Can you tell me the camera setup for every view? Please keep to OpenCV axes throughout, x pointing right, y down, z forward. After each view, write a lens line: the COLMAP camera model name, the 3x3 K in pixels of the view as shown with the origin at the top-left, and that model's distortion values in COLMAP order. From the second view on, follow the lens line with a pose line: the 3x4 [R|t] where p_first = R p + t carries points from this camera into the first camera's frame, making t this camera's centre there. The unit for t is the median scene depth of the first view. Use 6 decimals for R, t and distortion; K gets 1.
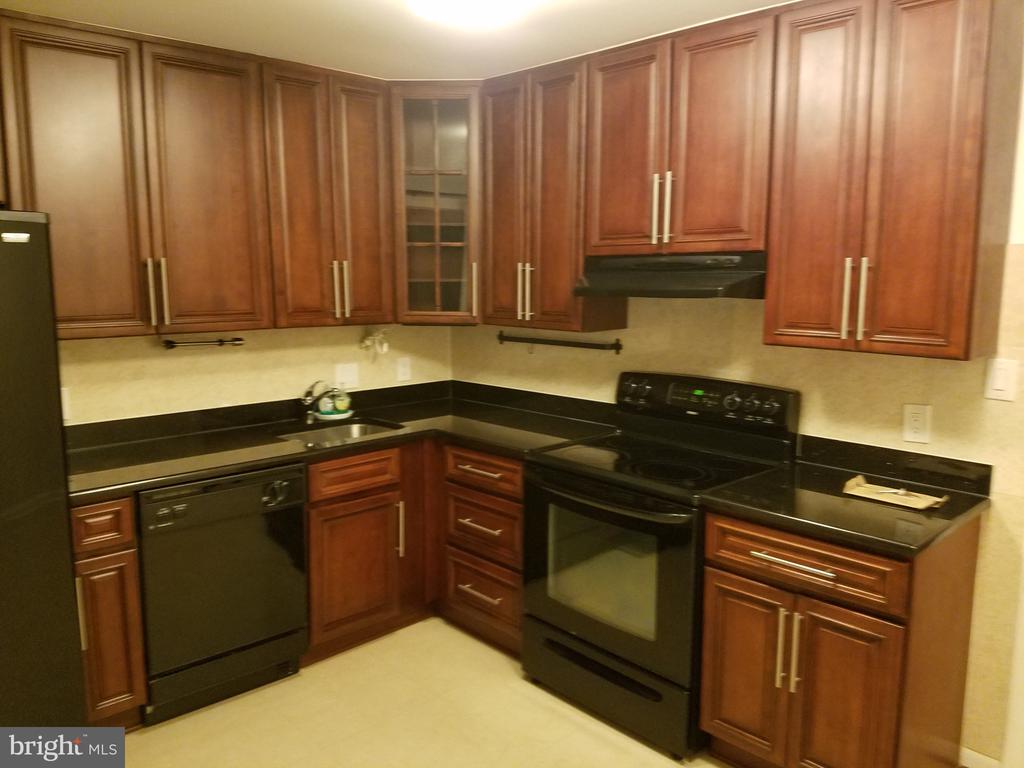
lens RADIAL K [[798.5, 0, 480.7], [0, 798.5, 385.3], [0, 0, 1]] dist [0.255480, -0.495390]
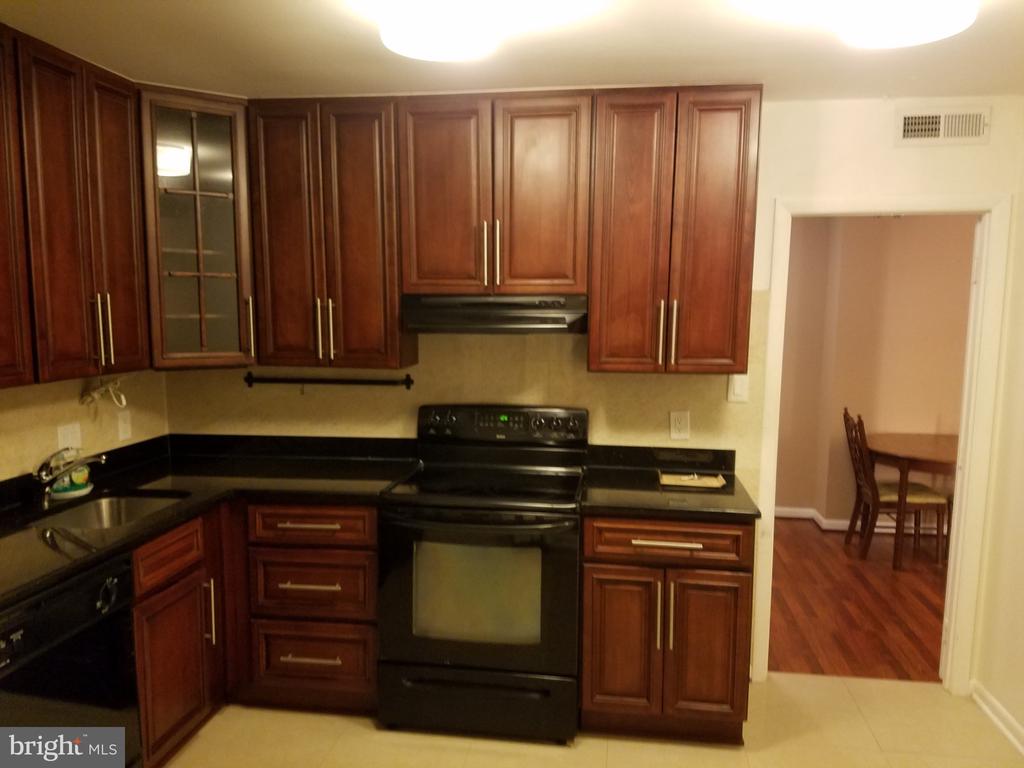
lens RADIAL K [[808.0, 0, 512.7], [0, 808.0, 404.0], [0, 0, 1]] dist [0.230625, -0.397874]
pose [[0.769532, -0.075434, 0.634138, -0.426594], [0.087971, 0.996054, 0.011732, -0.022463], [-0.632521, 0.046757, 0.773131, 0.129162]]
